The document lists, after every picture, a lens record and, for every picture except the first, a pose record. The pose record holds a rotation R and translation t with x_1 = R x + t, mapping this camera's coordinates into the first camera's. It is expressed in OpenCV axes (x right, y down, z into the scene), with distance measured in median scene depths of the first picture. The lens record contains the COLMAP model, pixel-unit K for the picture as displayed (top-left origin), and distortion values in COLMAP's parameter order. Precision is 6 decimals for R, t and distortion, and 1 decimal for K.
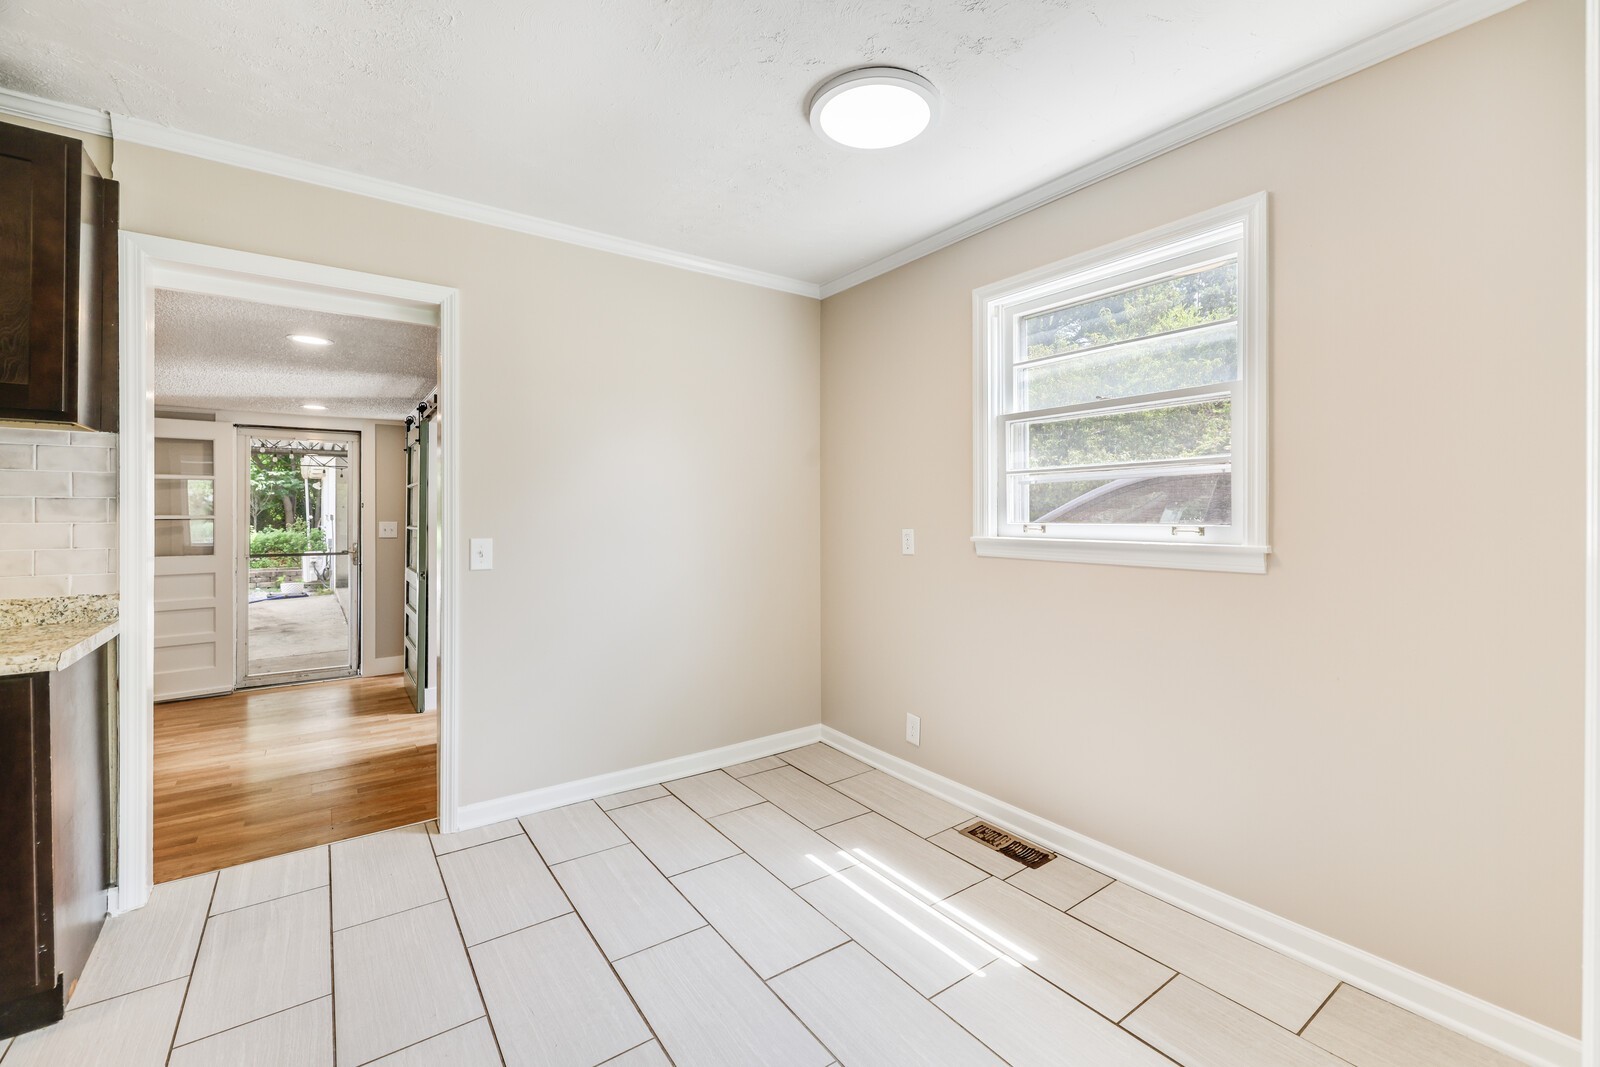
lens RADIAL K [[671.8, 0, 809.4], [0, 671.8, 513.9], [0, 0, 1]] dist [0.000004, -0.000205]
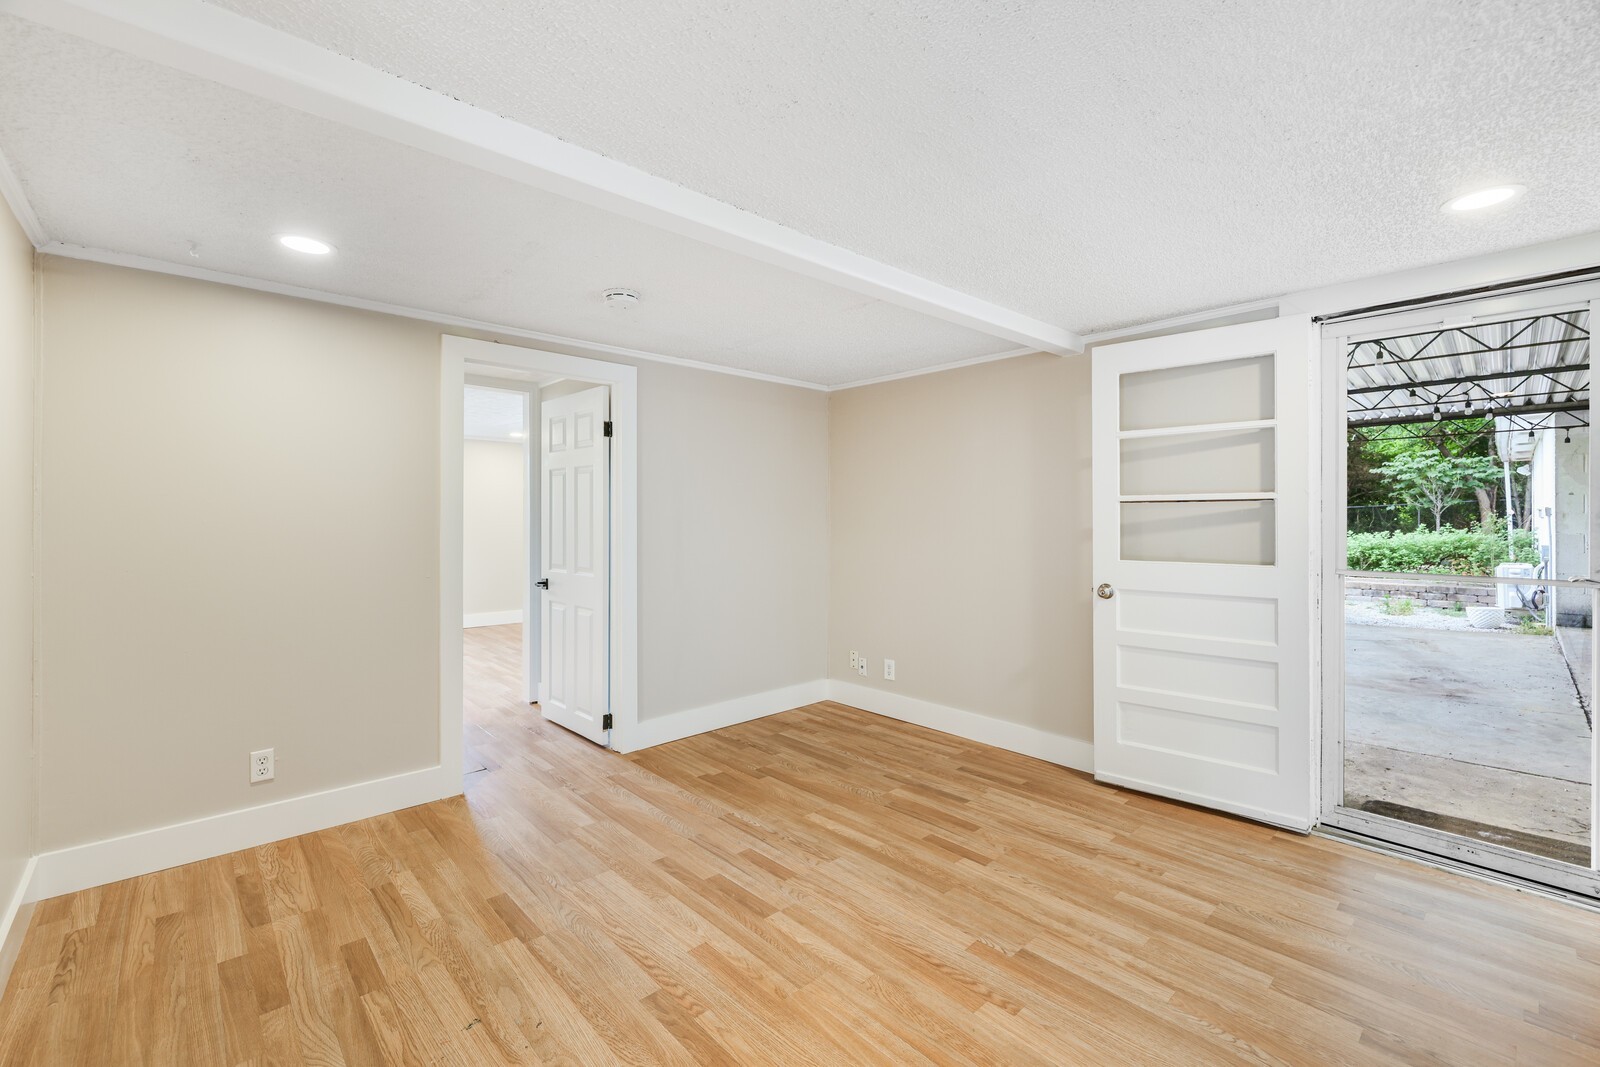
lens RADIAL K [[671.8, 0, 800.0], [0, 671.8, 511.0], [0, 0, 1]] dist [0.000004, -0.000205]
pose [[0.111157, -0.003453, -0.993797, -0.142930], [-0.002250, 0.999991, -0.003726, 0.007330], [0.993800, 0.002651, 0.111148, 0.203758]]
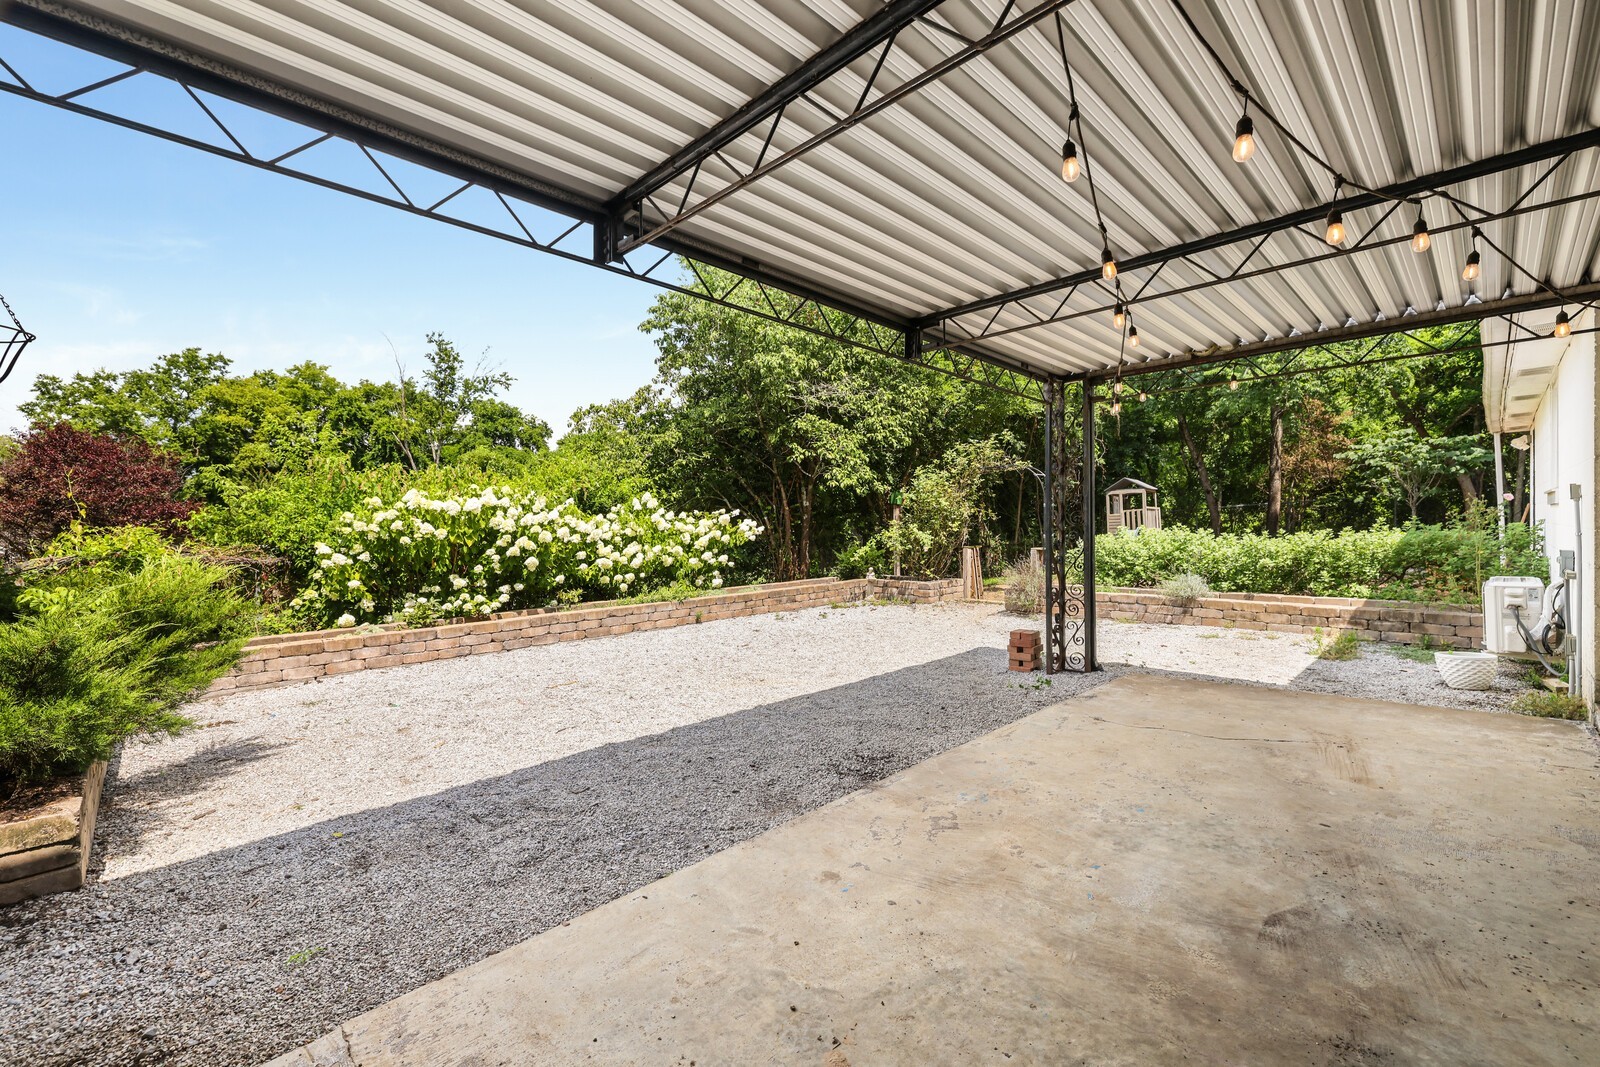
lens RADIAL K [[671.8, 0, 799.8], [0, 671.8, 527.1], [0, 0, 1]] dist [0.000004, -0.000205]
pose [[0.120880, 0.011349, -0.992602, -0.355694], [0.013795, 0.999819, 0.013112, 0.011734], [0.992571, -0.015278, 0.120702, 0.479415]]
